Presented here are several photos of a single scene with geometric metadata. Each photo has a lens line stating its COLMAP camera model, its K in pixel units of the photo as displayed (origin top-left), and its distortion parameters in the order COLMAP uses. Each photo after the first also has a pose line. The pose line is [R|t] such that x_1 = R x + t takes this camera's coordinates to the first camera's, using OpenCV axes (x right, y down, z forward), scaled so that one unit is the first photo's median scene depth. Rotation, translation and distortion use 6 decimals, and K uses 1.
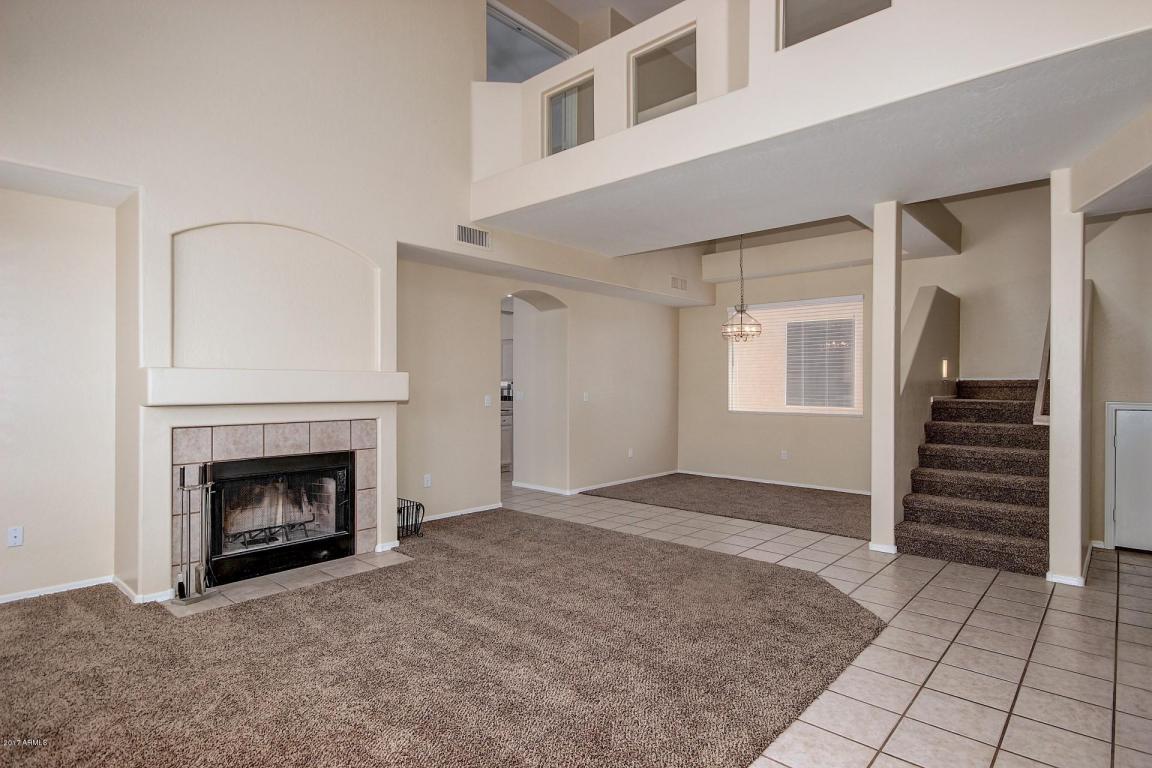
lens RADIAL K [[597.9, 0, 576.0], [0, 597.9, 384.0], [0, 0, 1]] dist [0.017350, -0.000307]
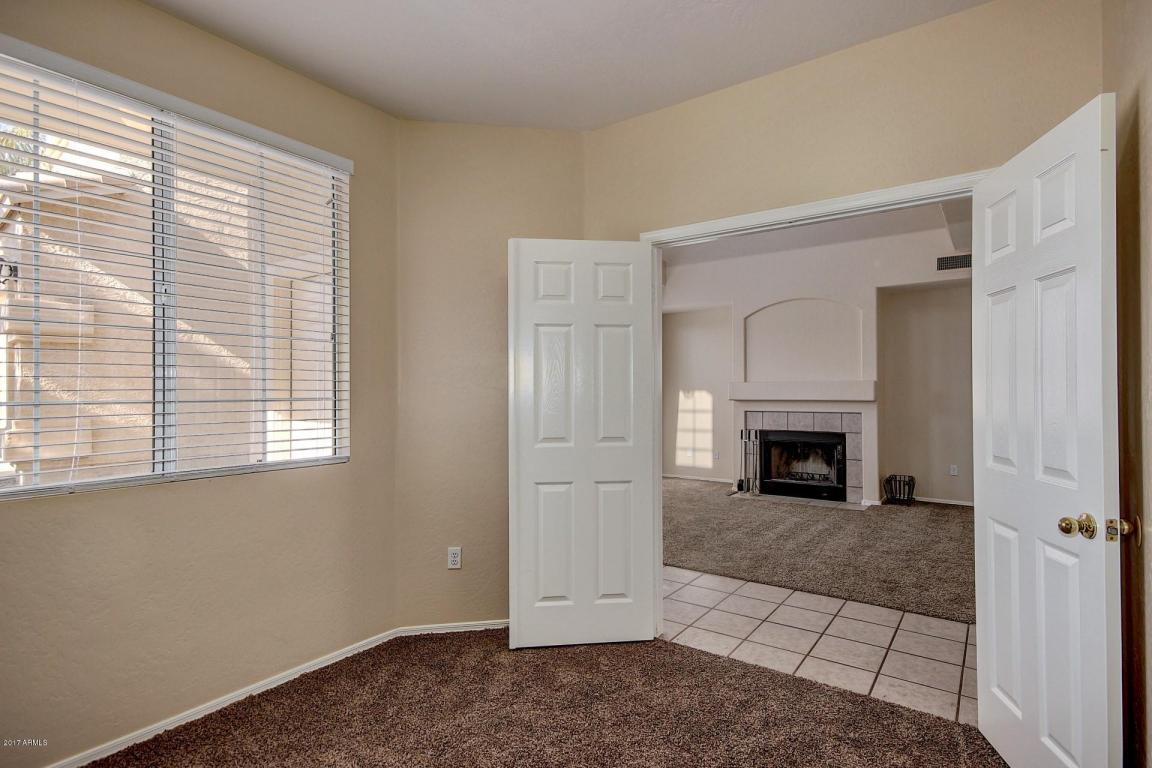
lens RADIAL K [[577.2, 0, 576.0], [0, 577.2, 384.0], [0, 0, 1]] dist [0.002033, 0.000171]
pose [[0.109007, -0.015266, -0.993924, 1.031816], [0.007057, 0.999869, -0.014584, 0.002824], [0.994016, -0.005424, 0.109100, 0.165605]]
